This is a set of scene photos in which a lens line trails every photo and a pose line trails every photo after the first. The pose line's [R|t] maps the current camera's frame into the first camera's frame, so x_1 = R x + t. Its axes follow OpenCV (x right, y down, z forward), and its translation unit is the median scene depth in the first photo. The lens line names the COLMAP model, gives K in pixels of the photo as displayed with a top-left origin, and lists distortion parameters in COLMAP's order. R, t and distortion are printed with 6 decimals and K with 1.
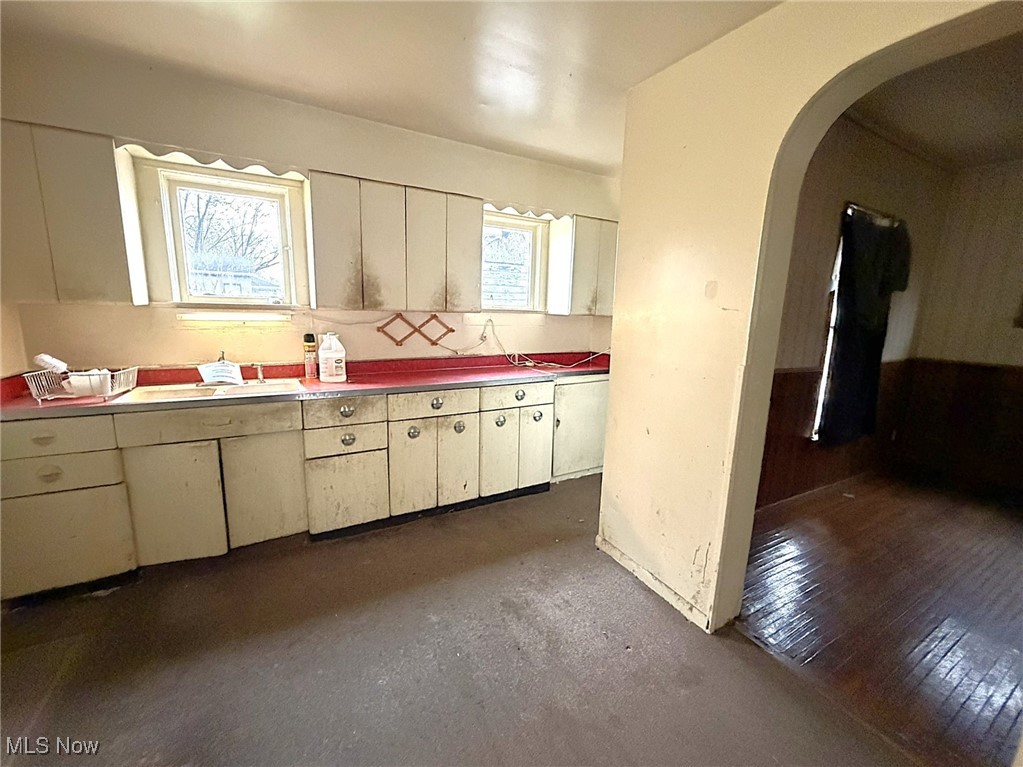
lens RADIAL K [[422.9, 0, 511.5], [0, 422.9, 383.5], [0, 0, 1]] dist [-0.001095, -0.000156]
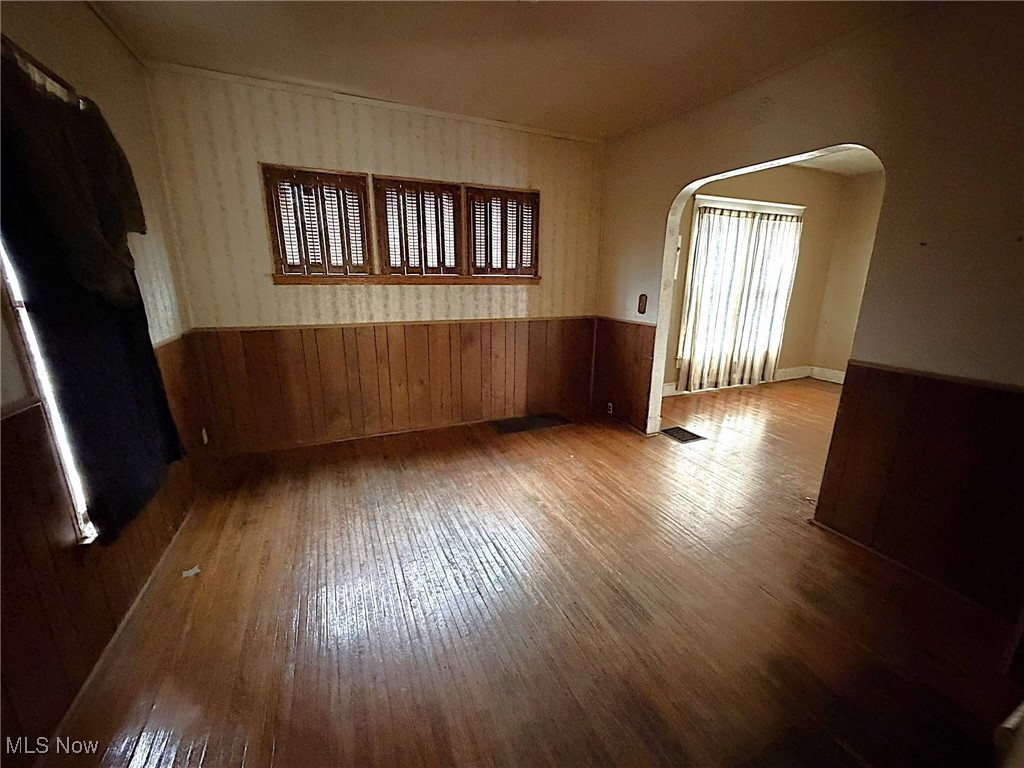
lens RADIAL K [[404.7, 0, 512.0], [0, 404.7, 384.0], [0, 0, 1]] dist [-0.000756, -0.000299]
pose [[0.111945, -0.274306, 0.955104, 0.337357], [0.177256, 0.951243, 0.252421, -0.061328], [-0.977777, 0.141040, 0.155110, 0.383080]]
